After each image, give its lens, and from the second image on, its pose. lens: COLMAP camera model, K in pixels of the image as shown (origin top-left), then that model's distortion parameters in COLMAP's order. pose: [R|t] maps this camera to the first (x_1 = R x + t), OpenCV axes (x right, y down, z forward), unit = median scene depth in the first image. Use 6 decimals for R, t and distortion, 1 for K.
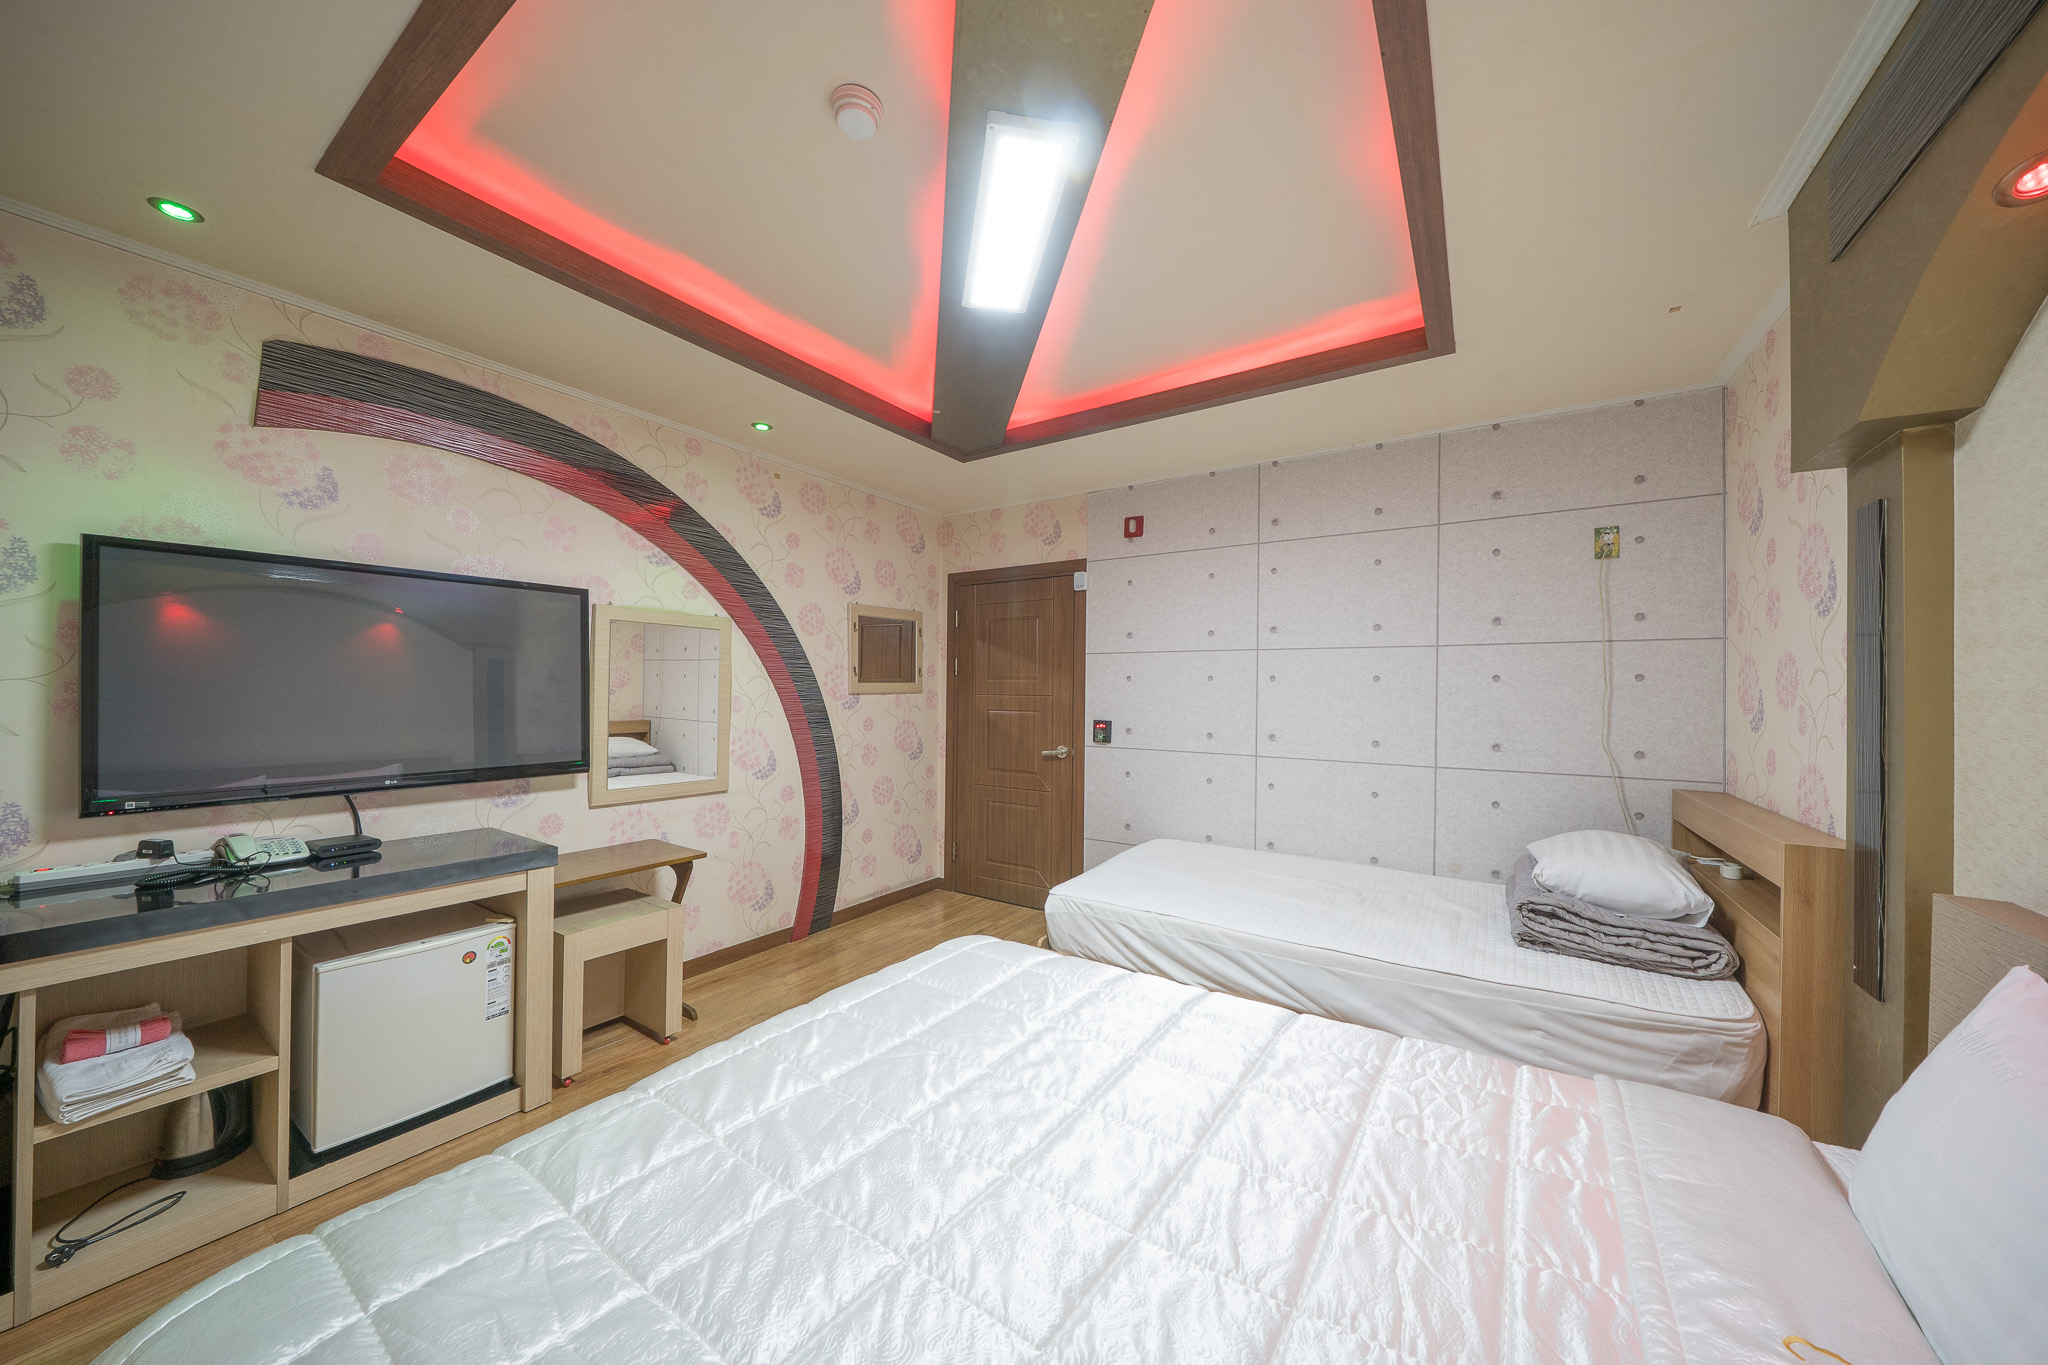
lens RADIAL K [[685.3, 0, 1018.9], [0, 685.3, 689.3], [0, 0, 1]] dist [0.000054, -0.000057]
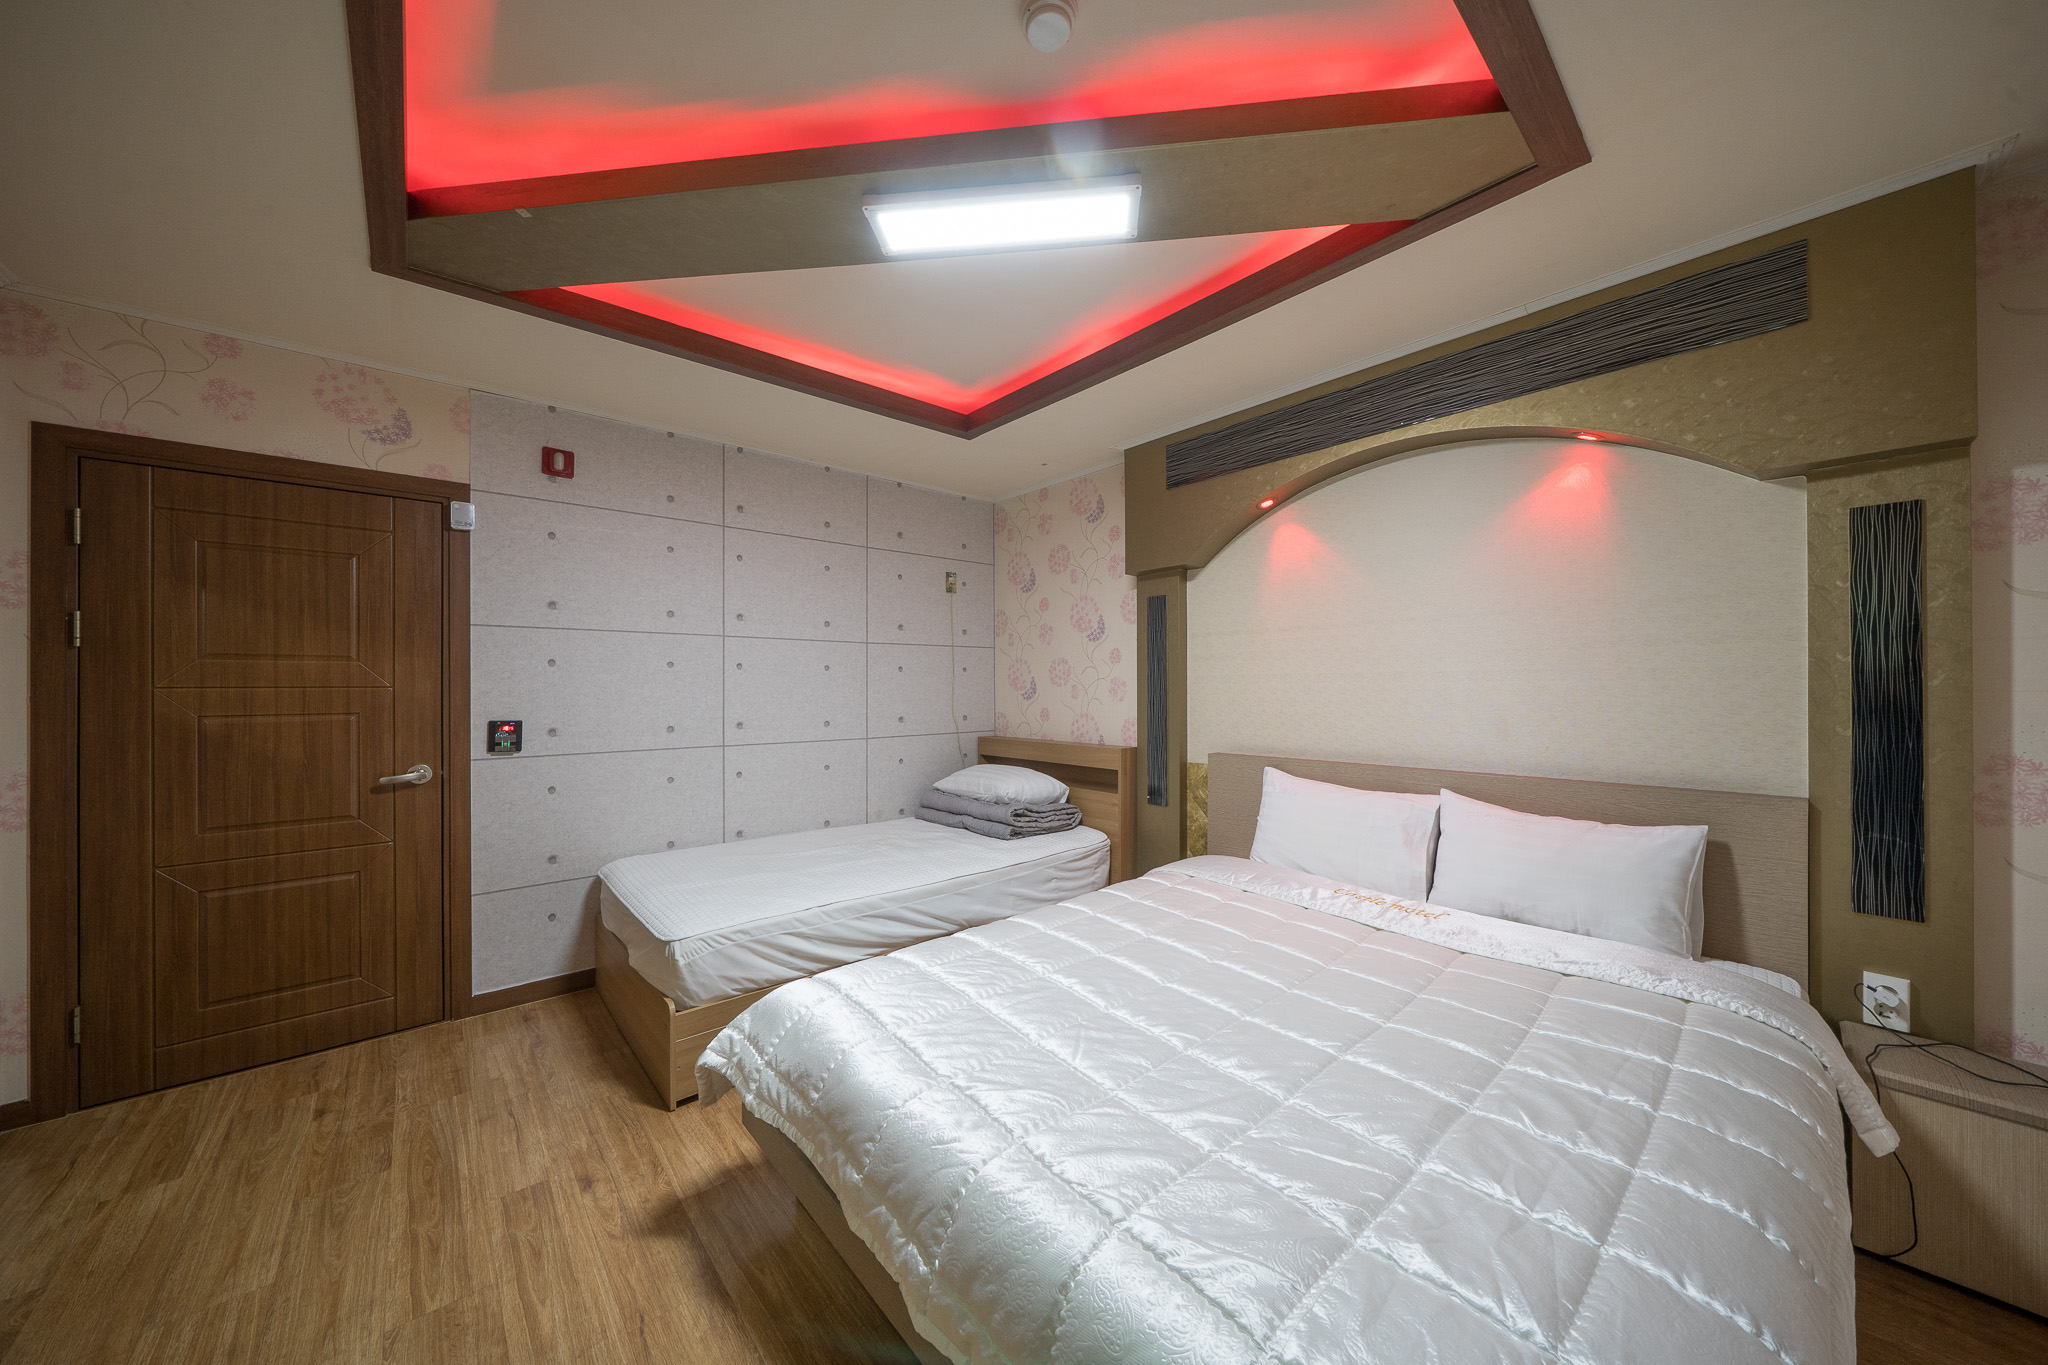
lens RADIAL K [[701.8, 0, 1024.0], [0, 701.8, 682.5], [0, 0, 1]] dist [0.000815, 0.000052]
pose [[0.261238, -0.009971, 0.965223, -0.501812], [-0.003027, 0.999933, 0.011149, -0.004638], [-0.965270, -0.005834, 0.261190, 0.333756]]
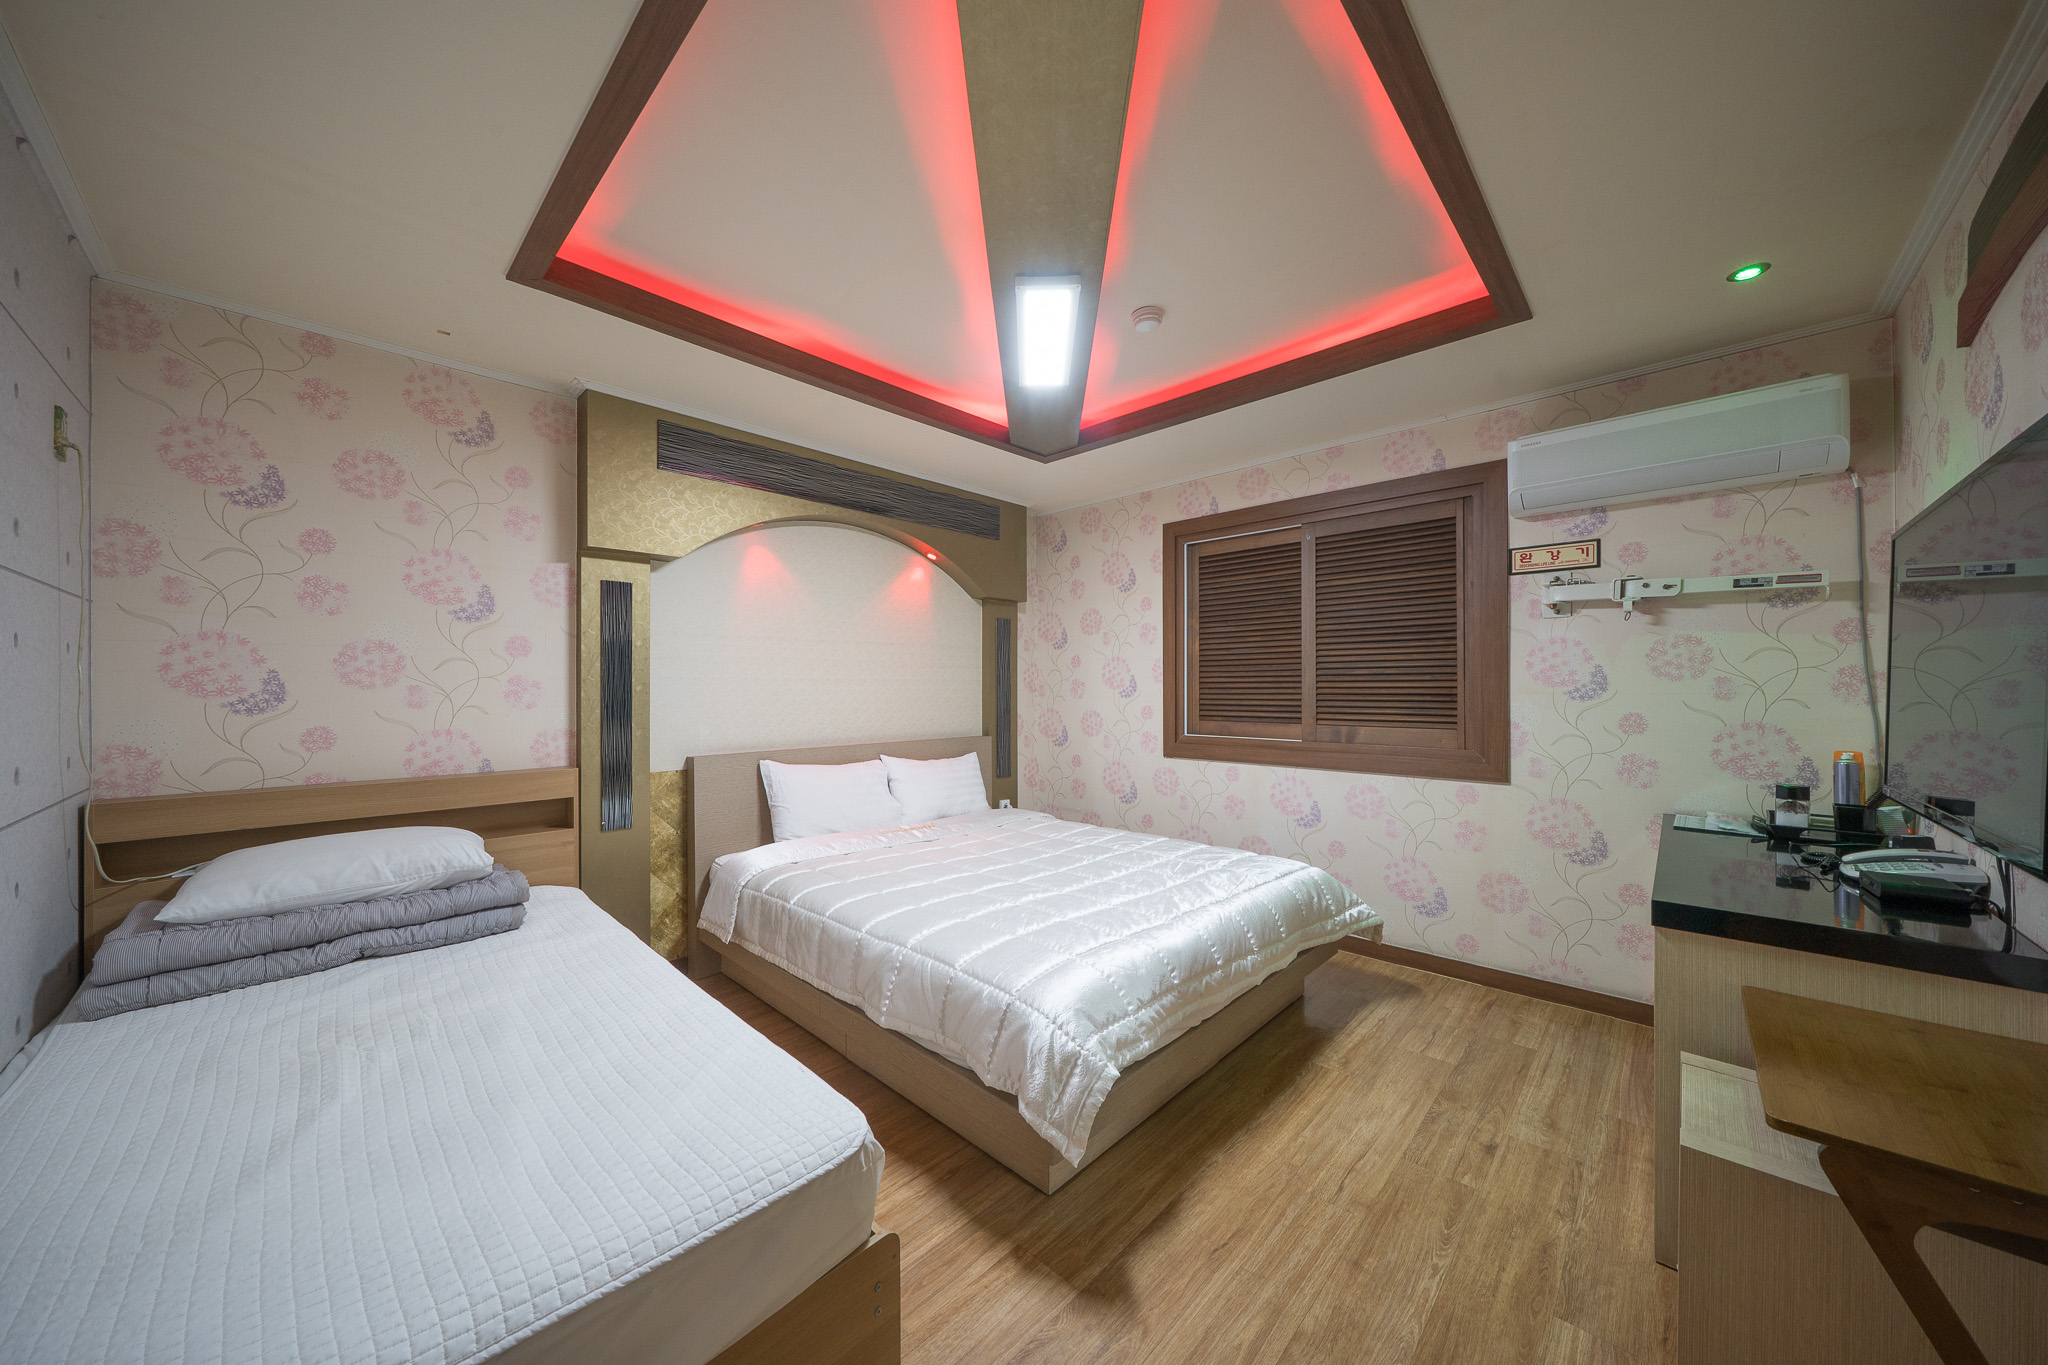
lens RADIAL K [[685.3, 0, 1018.9], [0, 685.3, 689.3], [0, 0, 1]] dist [0.000054, -0.000057]
pose [[-0.983618, -0.013285, 0.179778, -0.102560], [-0.014505, 0.999880, -0.005477, 0.010137], [-0.179683, -0.007995, -0.983692, 1.151053]]
